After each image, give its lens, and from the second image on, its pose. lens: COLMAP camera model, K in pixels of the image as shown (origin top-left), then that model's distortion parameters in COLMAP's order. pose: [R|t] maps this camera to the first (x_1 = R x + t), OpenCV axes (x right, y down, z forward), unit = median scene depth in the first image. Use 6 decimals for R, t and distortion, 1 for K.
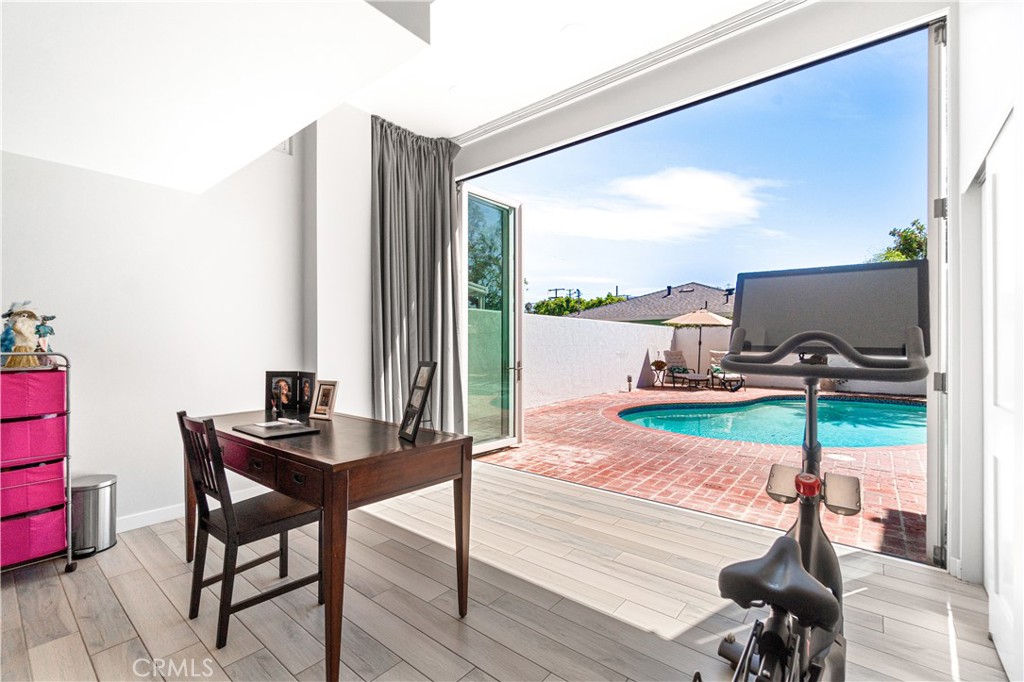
lens RADIAL K [[445.0, 0, 509.5], [0, 445.0, 341.9], [0, 0, 1]] dist [0.001348, -0.001544]
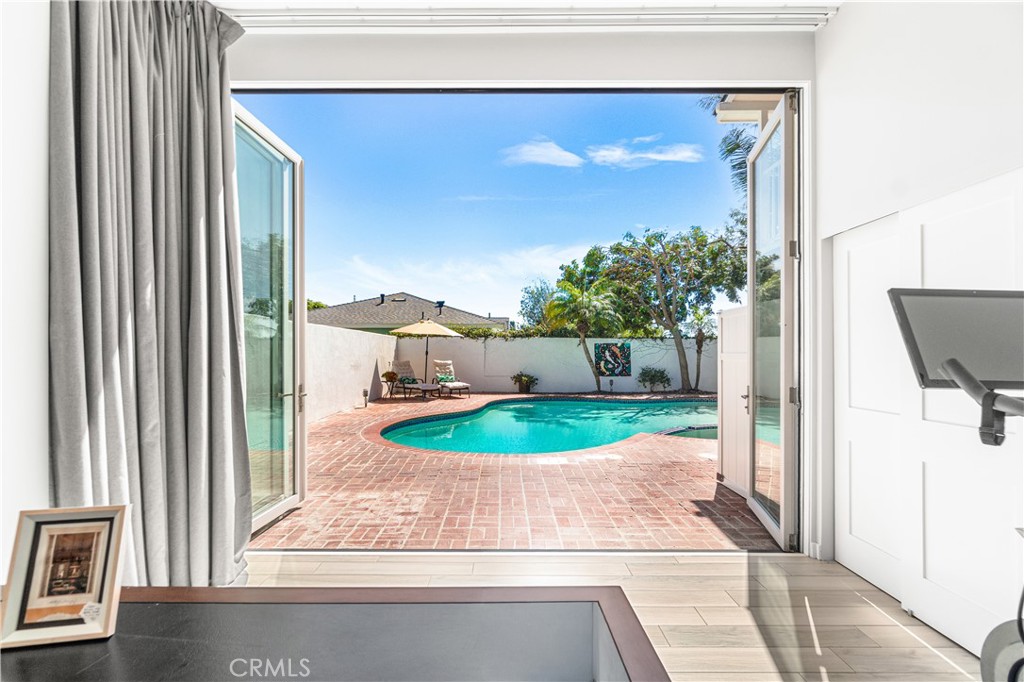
lens RADIAL K [[445.0, 0, 510.1], [0, 445.0, 350.8], [0, 0, 1]] dist [0.001348, -0.001544]
pose [[0.776109, 0.003298, 0.630590, -0.164583], [-0.005155, 0.999986, 0.001114, -0.011704], [-0.630577, -0.004115, 0.776116, 0.250391]]
